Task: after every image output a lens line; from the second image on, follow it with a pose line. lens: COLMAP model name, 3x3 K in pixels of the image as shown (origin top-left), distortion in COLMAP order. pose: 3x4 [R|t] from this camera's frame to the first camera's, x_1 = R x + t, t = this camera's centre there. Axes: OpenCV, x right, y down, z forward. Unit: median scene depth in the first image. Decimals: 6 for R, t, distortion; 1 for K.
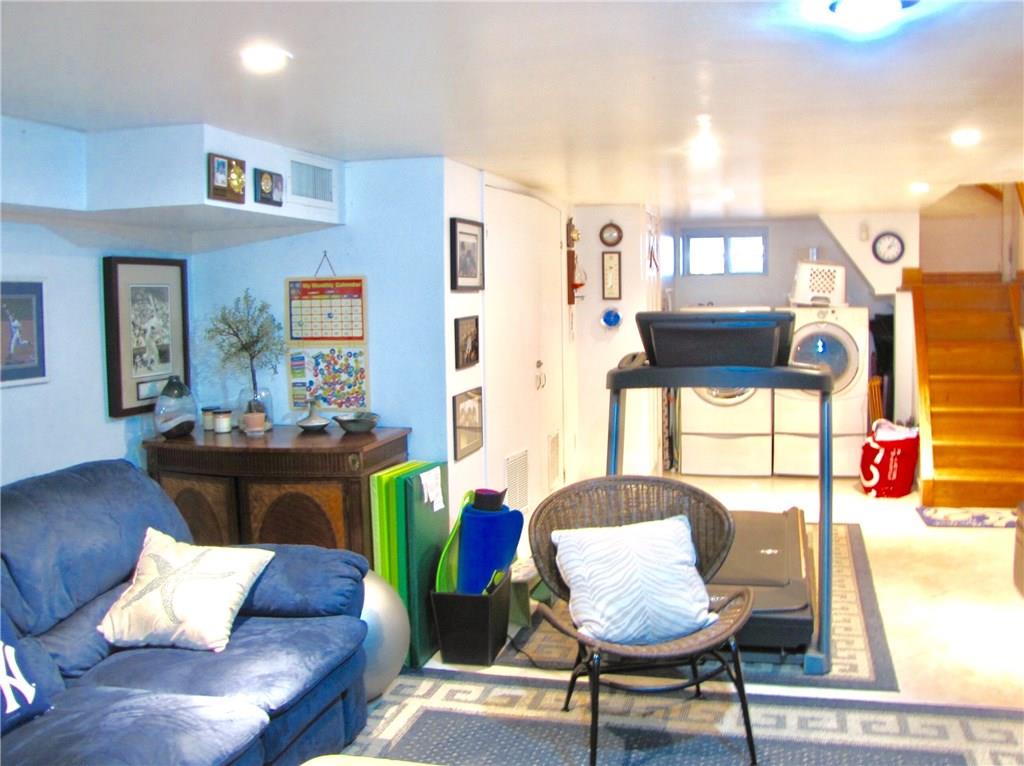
lens RADIAL K [[930.4, 0, 541.1], [0, 930.4, 361.3], [0, 0, 1]] dist [-0.175251, 0.142981]
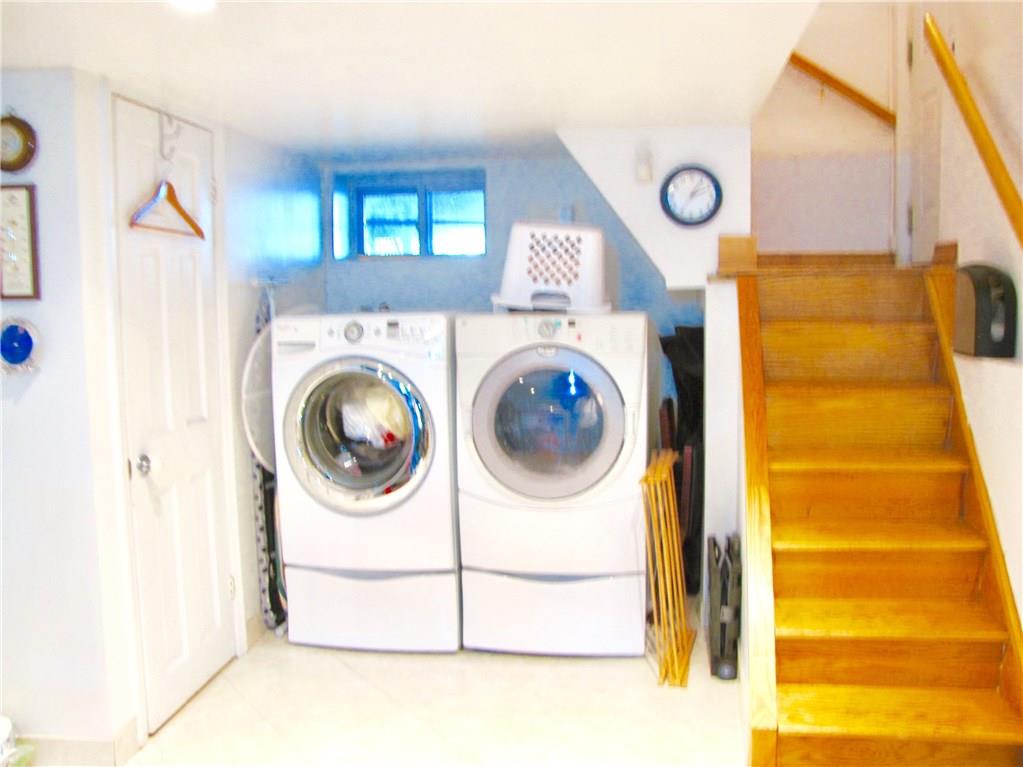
lens RADIAL K [[862.8, 0, 535.7], [0, 862.8, 366.4], [0, 0, 1]] dist [-0.176955, 0.151425]
pose [[0.990604, -0.006920, 0.136586, 0.234626], [0.006085, 0.999960, 0.006531, -0.034049], [-0.136626, -0.005639, 0.990607, 0.547824]]
